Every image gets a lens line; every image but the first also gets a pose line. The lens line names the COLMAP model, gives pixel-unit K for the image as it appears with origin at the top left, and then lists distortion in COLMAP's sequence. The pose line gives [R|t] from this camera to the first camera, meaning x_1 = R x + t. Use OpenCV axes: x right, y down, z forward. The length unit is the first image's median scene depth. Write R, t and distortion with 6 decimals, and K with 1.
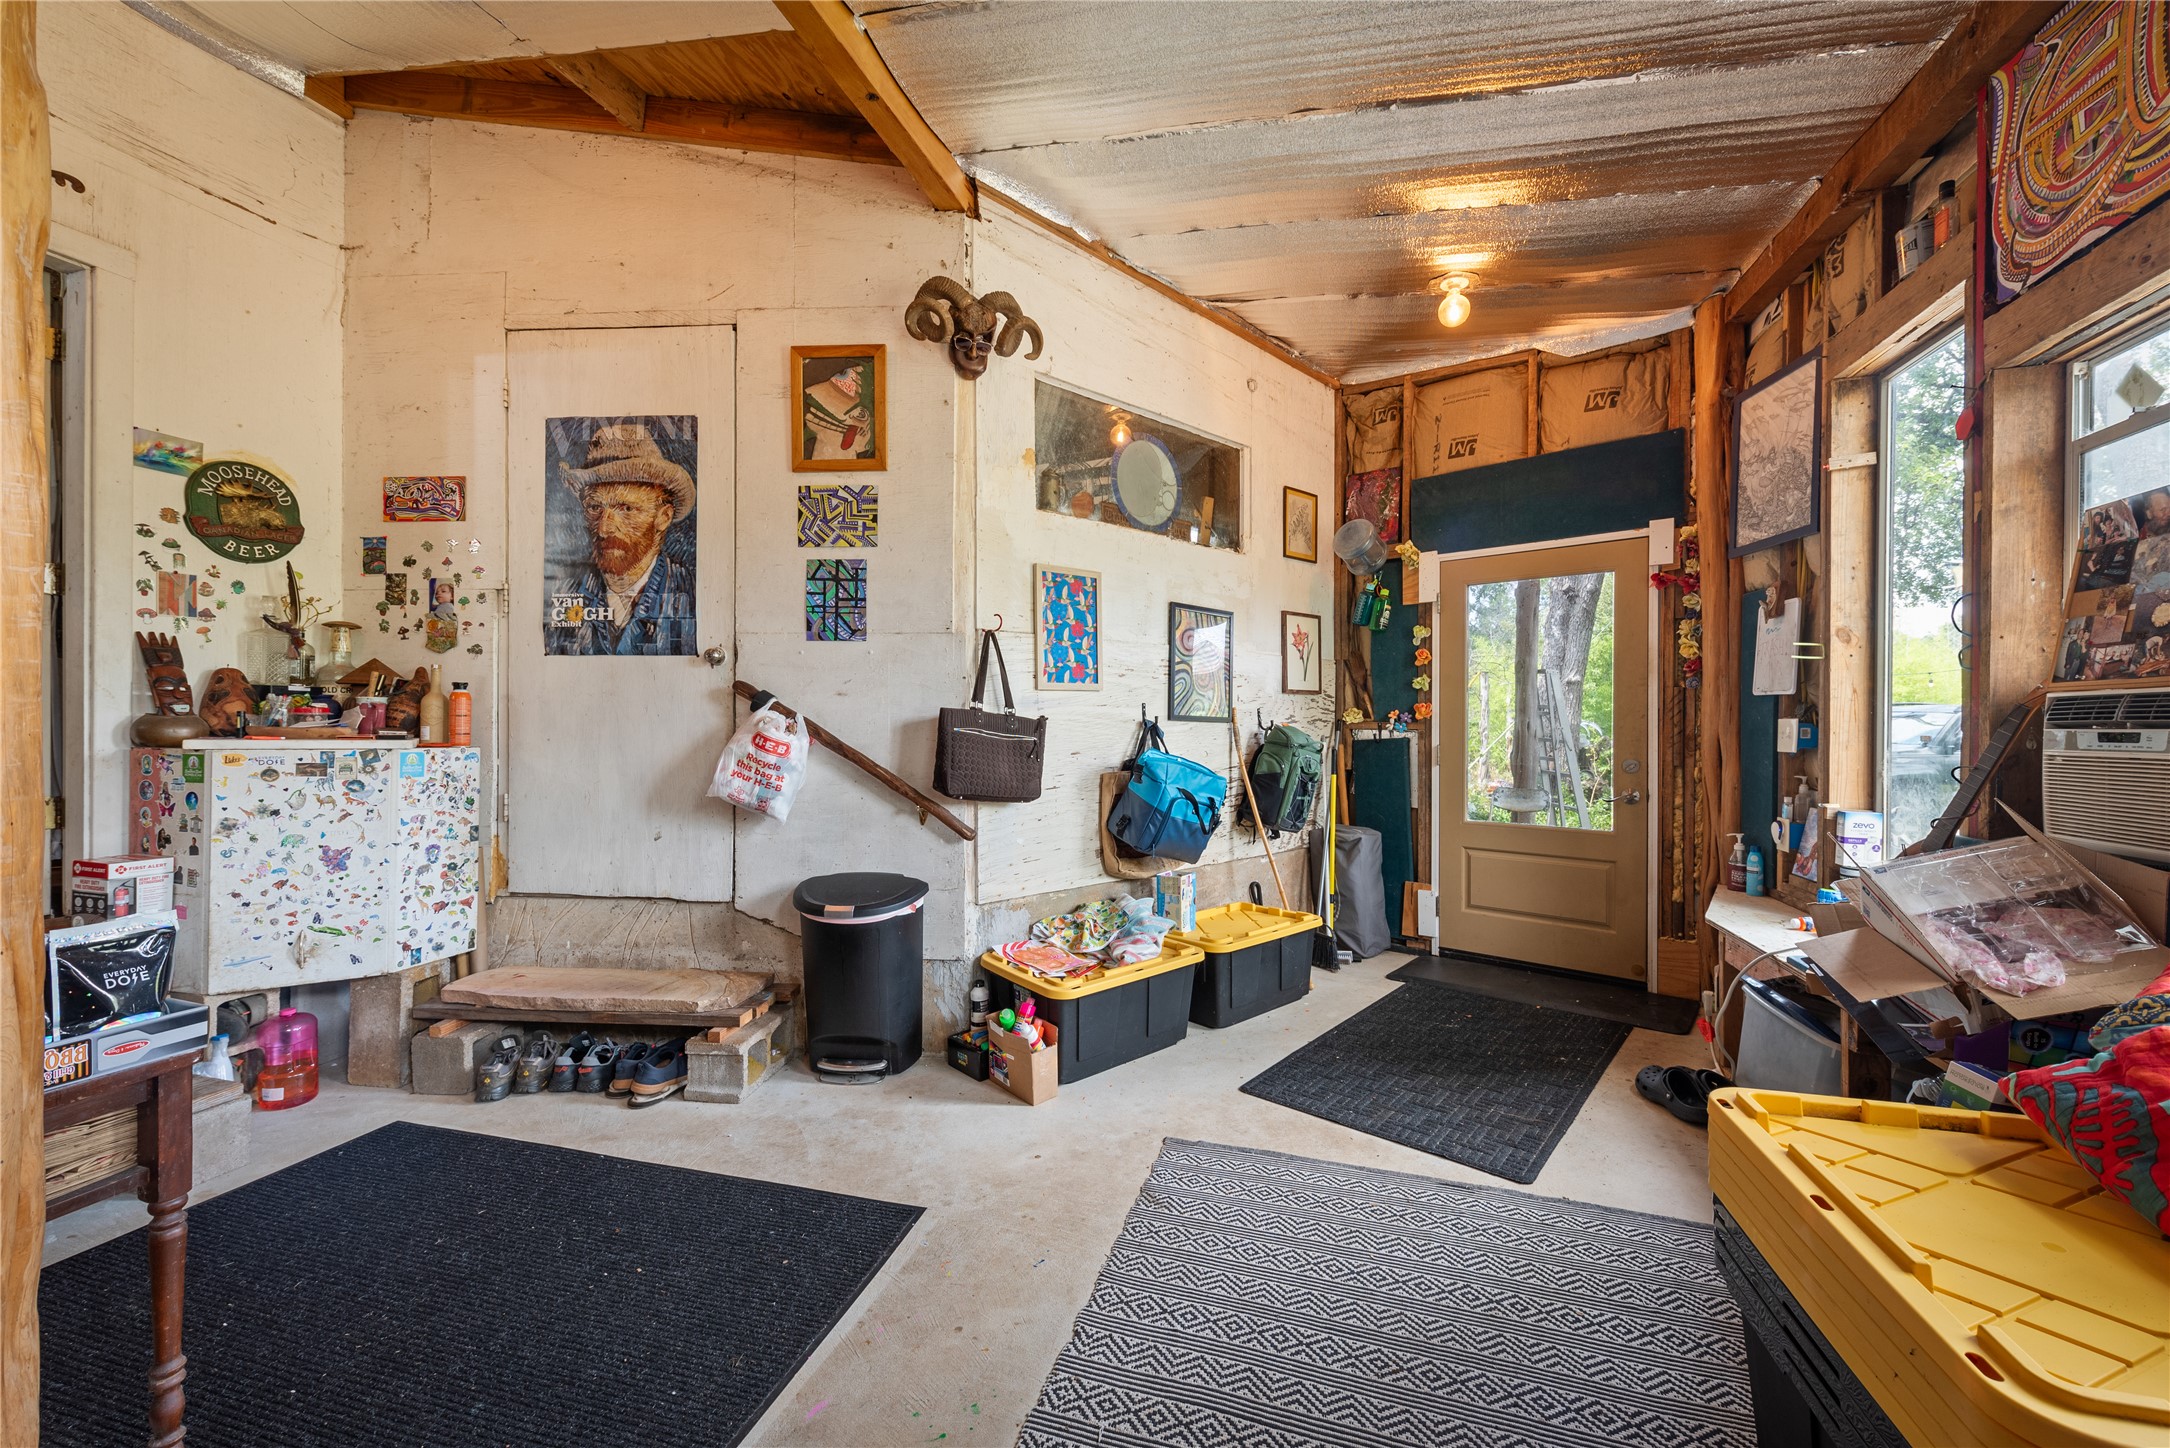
lens RADIAL K [[861.1, 0, 1096.3], [0, 861.1, 729.8], [0, 0, 1]] dist [0.003890, -0.002012]
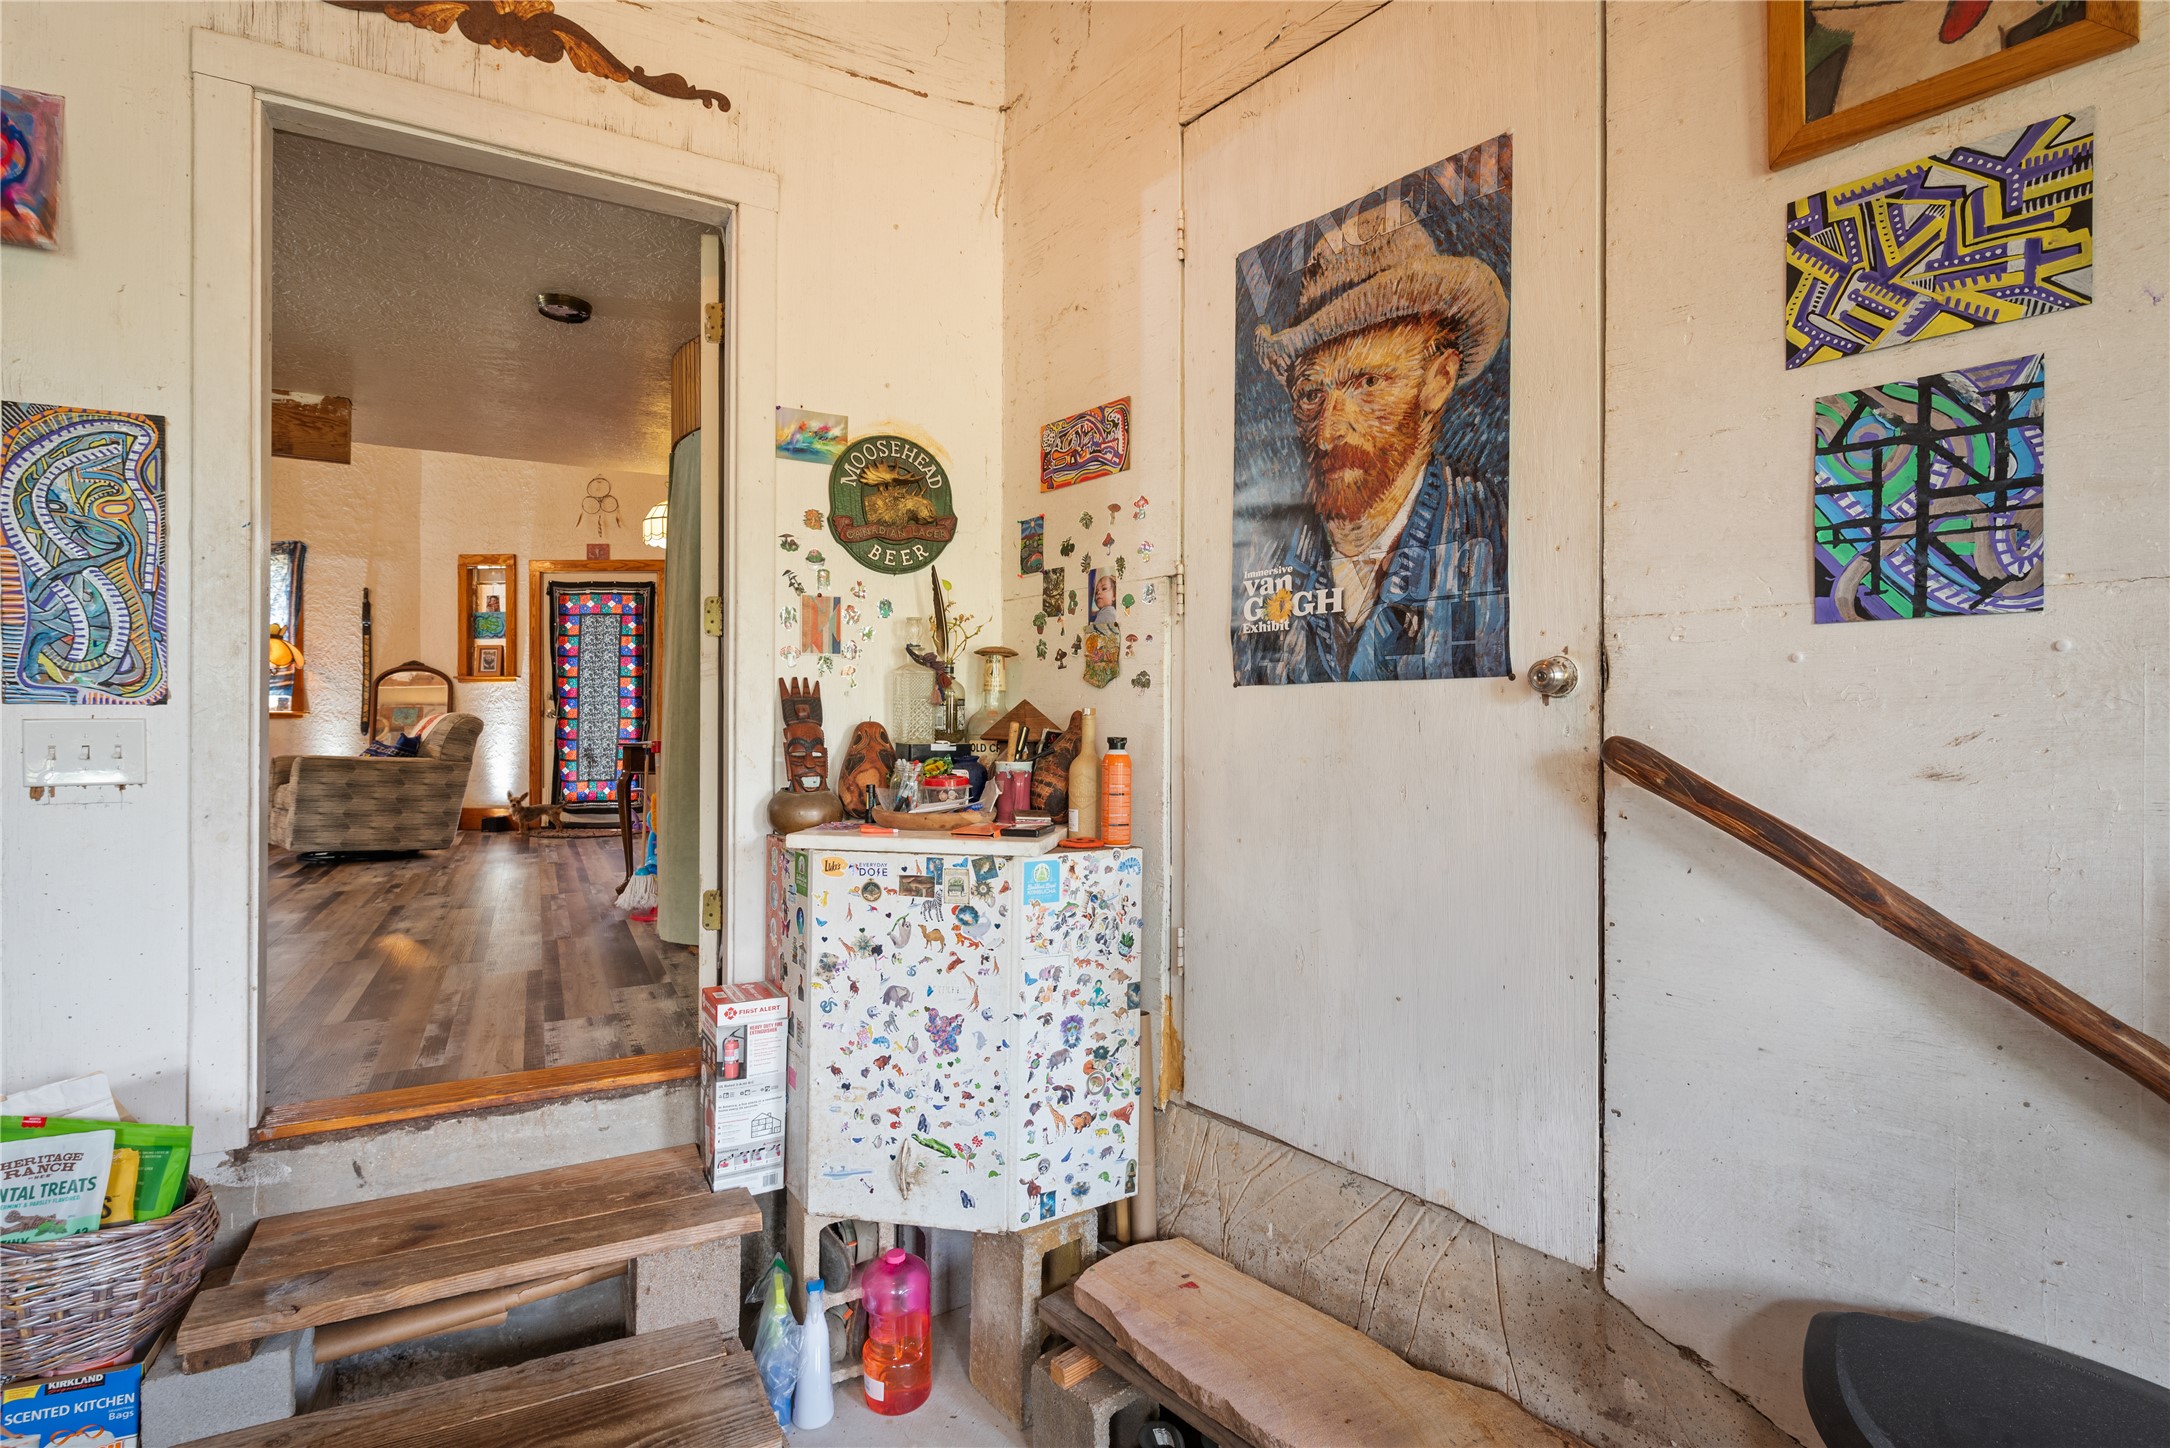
lens RADIAL K [[1113.1, 0, 1085.2], [0, 1113.1, 734.3], [0, 0, 1]] dist [0.010189, -0.001427]
pose [[0.722730, -0.005622, -0.691108, -0.232677], [-0.001674, 0.999950, -0.009885, -0.052043], [0.691129, 0.008301, 0.722684, 0.450017]]
